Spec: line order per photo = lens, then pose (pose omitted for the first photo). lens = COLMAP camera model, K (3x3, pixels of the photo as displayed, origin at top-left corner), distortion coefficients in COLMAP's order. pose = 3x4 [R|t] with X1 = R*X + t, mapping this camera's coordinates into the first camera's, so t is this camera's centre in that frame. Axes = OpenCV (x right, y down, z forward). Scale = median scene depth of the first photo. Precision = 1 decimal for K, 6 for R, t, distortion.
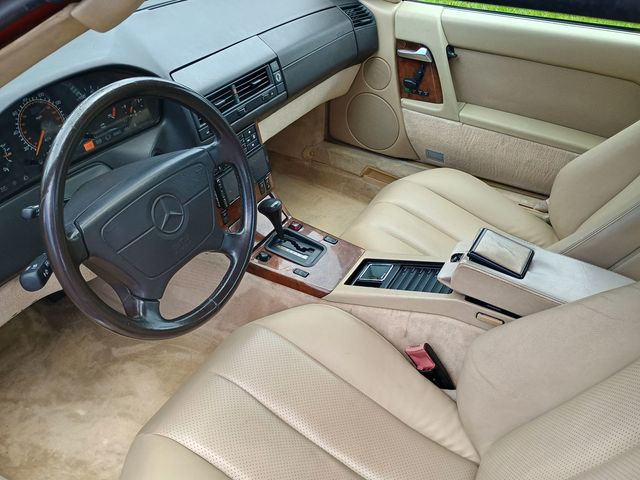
lens RADIAL K [[559.2, 0, 321.4], [0, 559.2, 247.4], [0, 0, 1]] dist [0.056257, -0.074065]
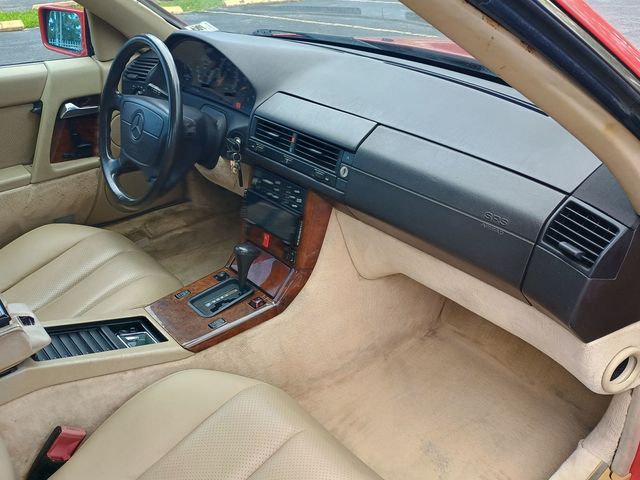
lens RADIAL K [[569.8, 0, 332.4], [0, 569.8, 241.3], [0, 0, 1]] dist [0.059213, -0.082438]
pose [[-0.334484, 0.428774, -0.839210, 0.634382], [-0.578585, 0.609482, 0.542007, -0.663864], [0.743881, 0.666847, 0.044220, 1.017521]]
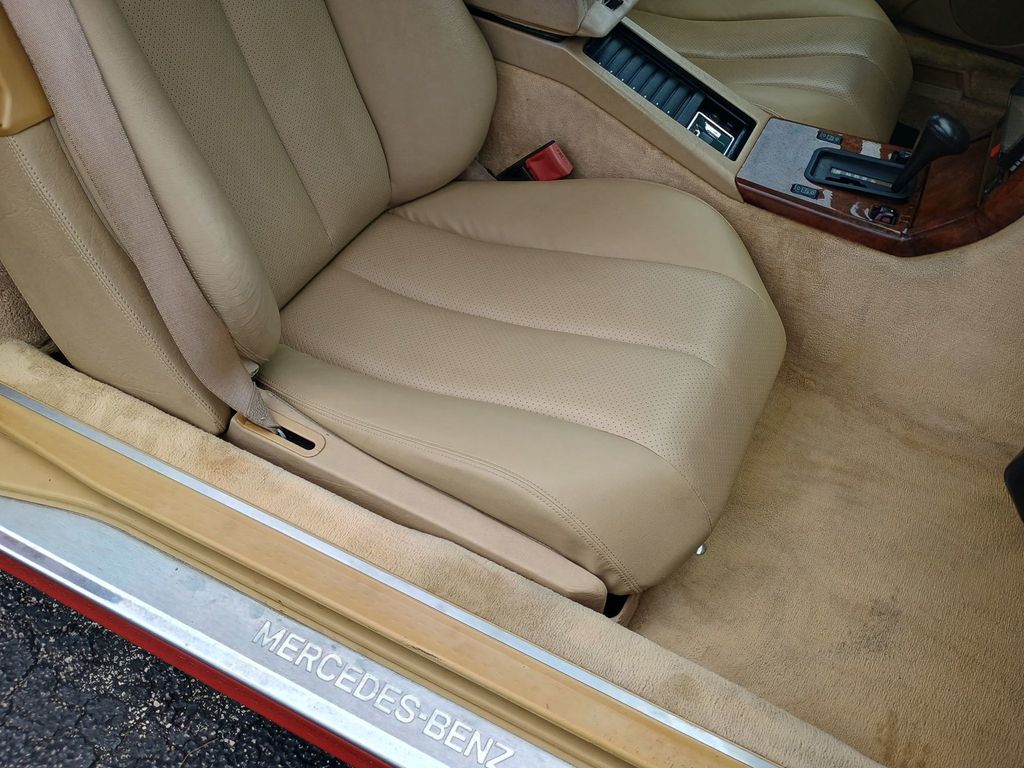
lens RADIAL K [[894.6, 0, 533.9], [0, 894.6, 377.0], [0, 0, 1]] dist [0.056257, -0.074065]
pose [[-0.989470, -0.040978, -0.138817, 0.376885], [-0.141740, 0.080137, 0.986655, -0.794235], [-0.029307, 0.995941, -0.085101, 1.259870]]
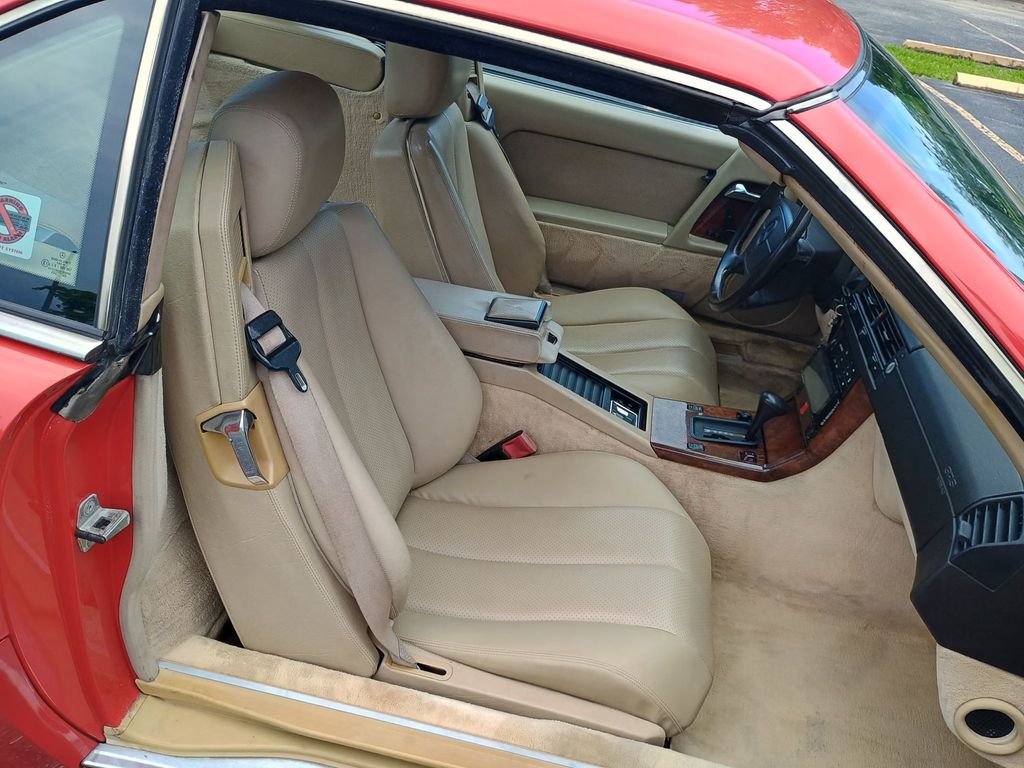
lens RADIAL K [[894.6, 0, 521.3], [0, 894.6, 376.3], [0, 0, 1]] dist [0.056257, -0.074065]
pose [[-0.923565, 0.021182, -0.382856, 0.730704], [-0.352104, 0.348493, 0.868663, -1.067445], [0.151823, 0.937072, -0.314397, 1.277146]]
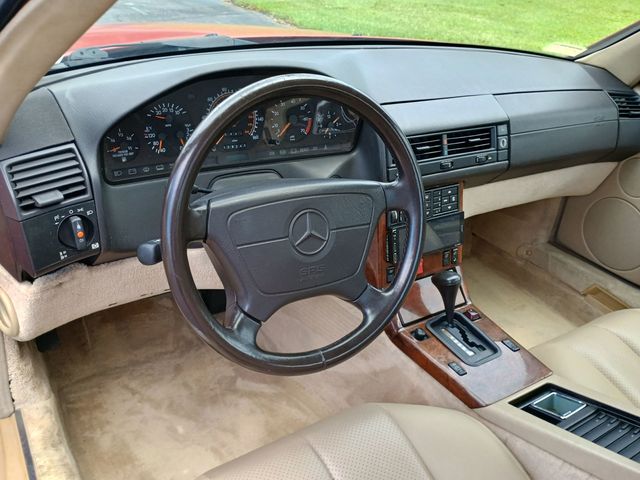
lens RADIAL K [[559.2, 0, 313.9], [0, 559.2, 236.6], [0, 0, 1]] dist [0.056257, -0.074065]
pose [[0.876786, 0.259763, -0.404685, 0.055067], [-0.332531, 0.935424, -0.120020, 0.031535], [0.347375, 0.239802, 0.906546, 0.151120]]
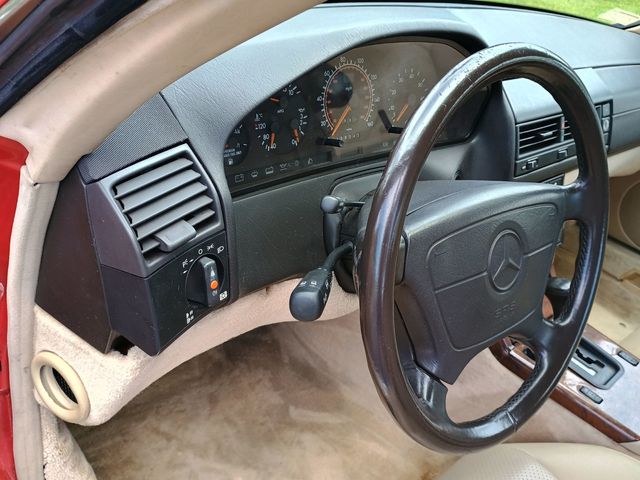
lens RADIAL K [[559.2, 0, 320.5], [0, 559.2, 240.3], [0, 0, 1]] dist [0.056257, -0.074065]
pose [[0.938046, 0.255657, -0.233899, -0.218494], [-0.285828, 0.952487, -0.105216, 0.030740], [0.195886, 0.165552, 0.966551, 0.224996]]
